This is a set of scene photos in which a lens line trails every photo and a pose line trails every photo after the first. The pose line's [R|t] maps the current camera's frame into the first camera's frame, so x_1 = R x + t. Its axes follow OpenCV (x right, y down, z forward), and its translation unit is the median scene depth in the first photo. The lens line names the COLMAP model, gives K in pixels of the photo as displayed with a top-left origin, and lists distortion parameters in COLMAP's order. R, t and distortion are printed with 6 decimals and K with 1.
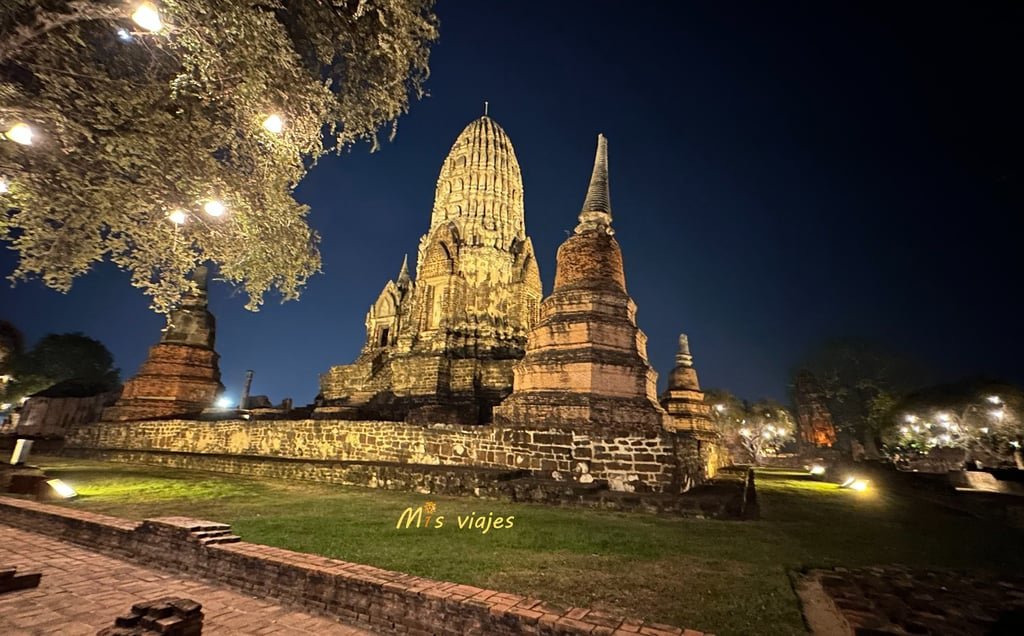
lens RADIAL K [[450.8, 0, 512.0], [0, 450.8, 318.0], [0, 0, 1]] dist [-0.002482, 0.000076]
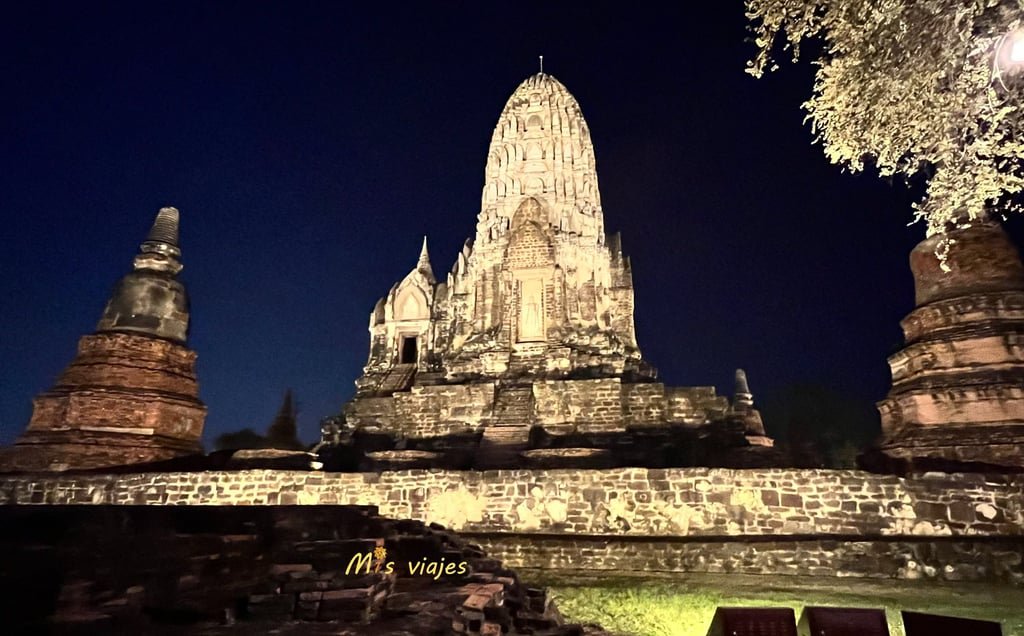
lens RADIAL K [[543.3, 0, 510.1], [0, 543.3, 313.6], [0, 0, 1]] dist [-0.003022, 0.000135]
pose [[0.952278, 0.083293, 0.293647, -0.780151], [-0.063882, 0.995128, -0.075101, 0.081845], [-0.298472, 0.052758, 0.952959, 0.331267]]
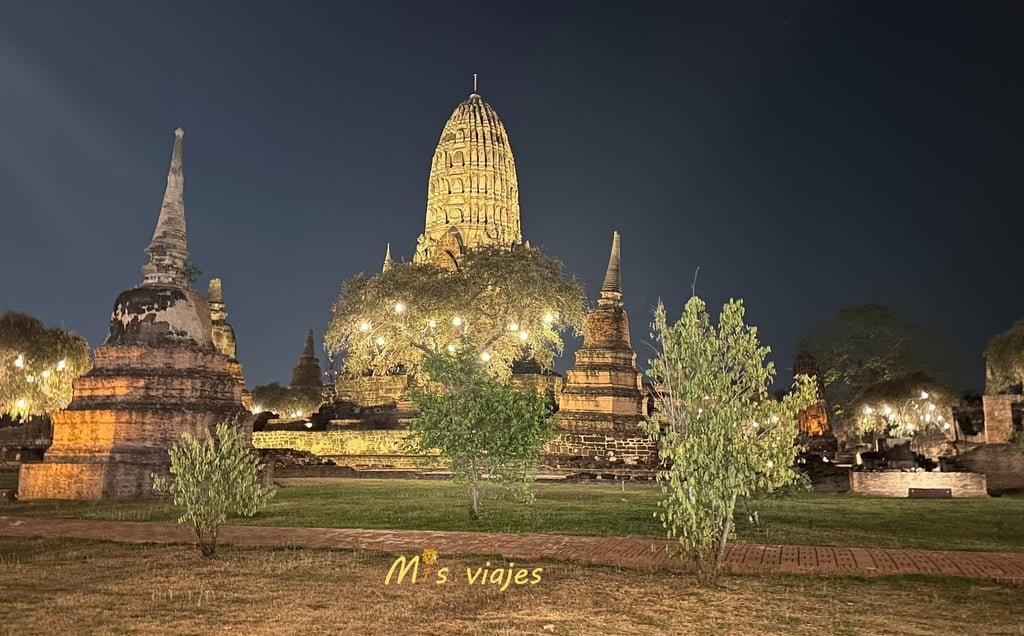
lens RADIAL K [[790.1, 0, 512.0], [0, 790.1, 318.0], [0, 0, 1]] dist [0.135411, -0.005131]
pose [[0.988366, -0.003052, 0.152066, -0.518415], [-0.016478, 0.991765, 0.127007, -0.449059], [-0.151202, -0.128035, 0.980176, -1.473845]]
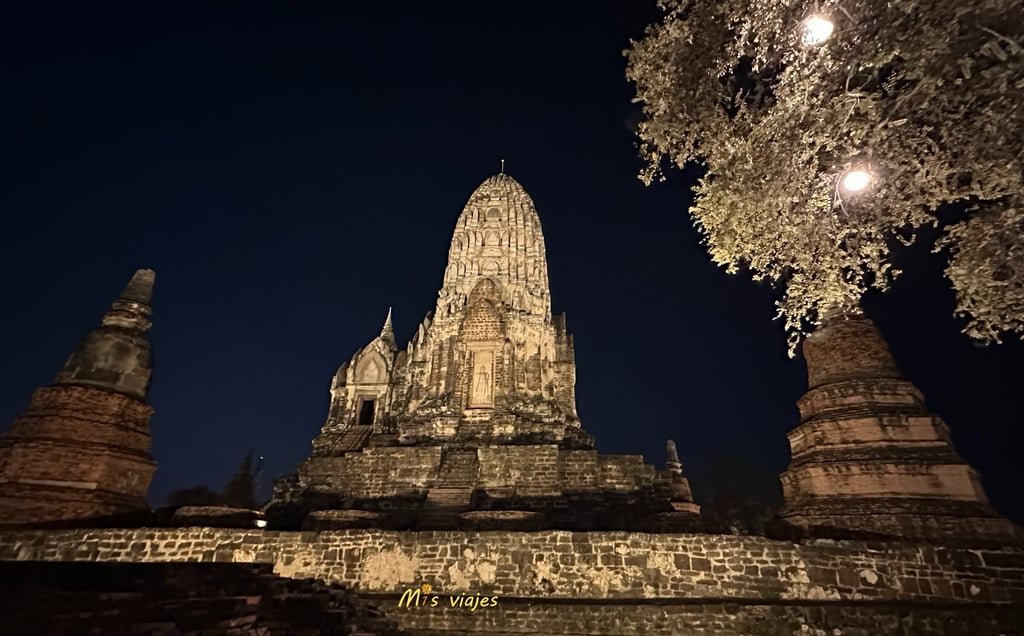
lens RADIAL K [[492.5, 0, 510.8], [0, 492.5, 316.7], [0, 0, 1]] dist [-0.000330, -0.000267]
pose [[0.922111, 0.166088, 0.349467, -0.757212], [-0.095124, 0.972776, -0.211326, 0.079174], [-0.375051, 0.161623, 0.912806, 0.317035]]
